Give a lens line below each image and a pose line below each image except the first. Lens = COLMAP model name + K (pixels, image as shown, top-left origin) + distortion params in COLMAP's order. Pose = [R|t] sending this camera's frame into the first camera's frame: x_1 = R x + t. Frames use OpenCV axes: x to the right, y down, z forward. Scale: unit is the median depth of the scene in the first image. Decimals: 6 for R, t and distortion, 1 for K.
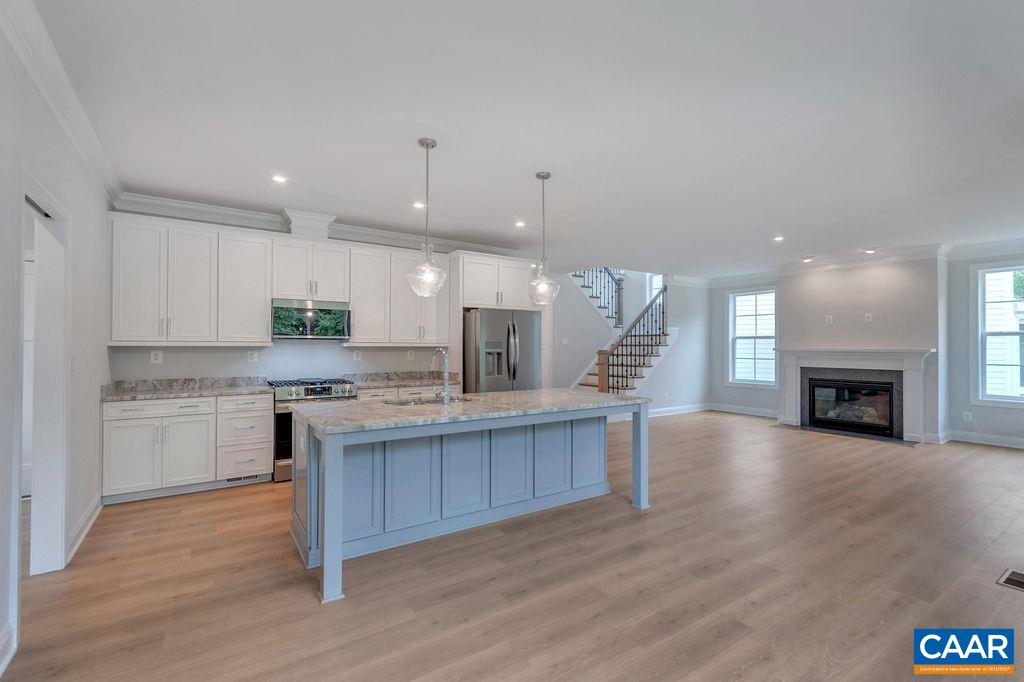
lens RADIAL K [[446.4, 0, 511.0], [0, 446.4, 345.4], [0, 0, 1]] dist [0.000692, -0.000199]
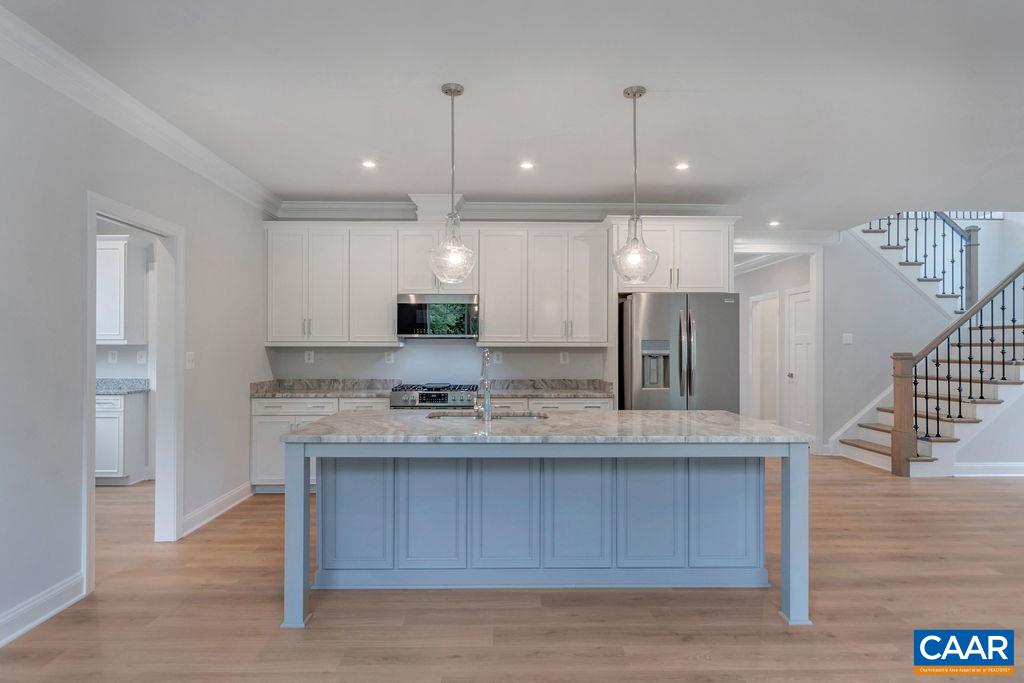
lens RADIAL K [[579.6, 0, 515.8], [0, 579.6, 346.8], [0, 0, 1]] dist [-0.002983, -0.000536]
pose [[0.841784, -0.001386, -0.539813, 0.262673], [0.001844, 0.999998, 0.000308, 0.002065], [0.539811, -0.001255, 0.841785, 0.110519]]
